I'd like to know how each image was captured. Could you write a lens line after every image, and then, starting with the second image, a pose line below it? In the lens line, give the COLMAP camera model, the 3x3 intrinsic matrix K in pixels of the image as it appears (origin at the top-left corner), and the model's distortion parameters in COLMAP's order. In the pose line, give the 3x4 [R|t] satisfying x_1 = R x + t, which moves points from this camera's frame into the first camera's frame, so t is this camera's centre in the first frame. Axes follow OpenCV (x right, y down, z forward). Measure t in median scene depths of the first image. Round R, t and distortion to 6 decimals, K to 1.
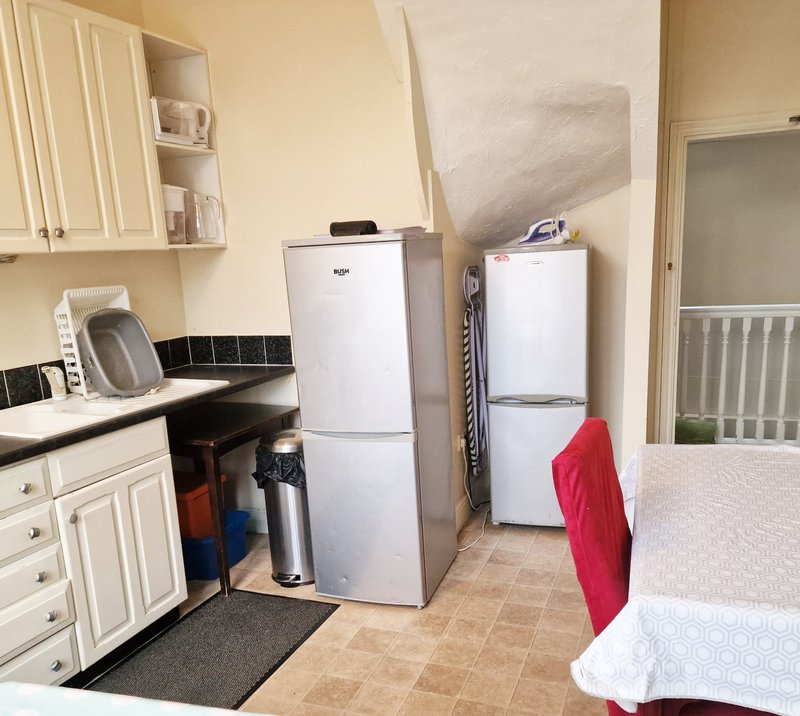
lens RADIAL K [[689.4, 0, 363.6], [0, 689.4, 409.1], [0, 0, 1]] dist [0.015580, 0.013775]
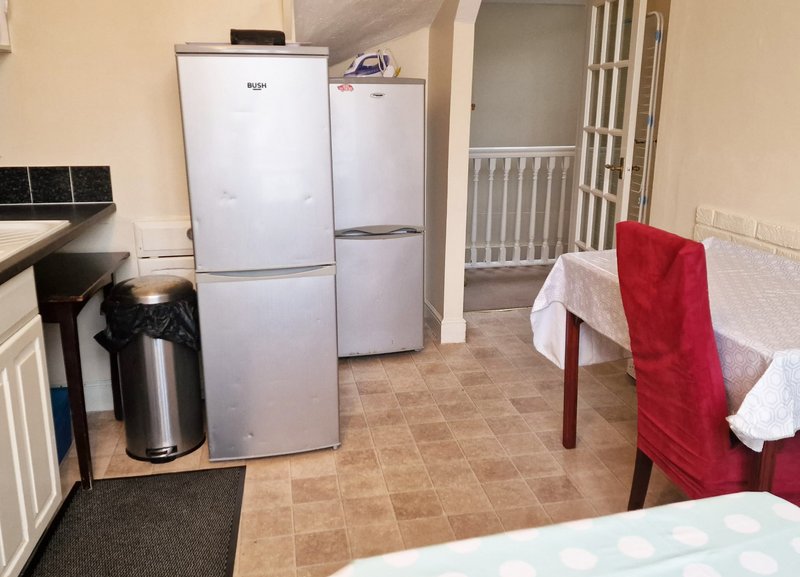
lens RADIAL K [[694.6, 0, 414.9], [0, 694.6, 288.2], [0, 0, 1]] dist [-0.003195, -0.030242]
pose [[0.832398, -0.087429, 0.547238, -0.302538], [0.064984, 0.996063, 0.060288, 0.013793], [-0.550355, -0.014622, 0.834803, 0.122406]]
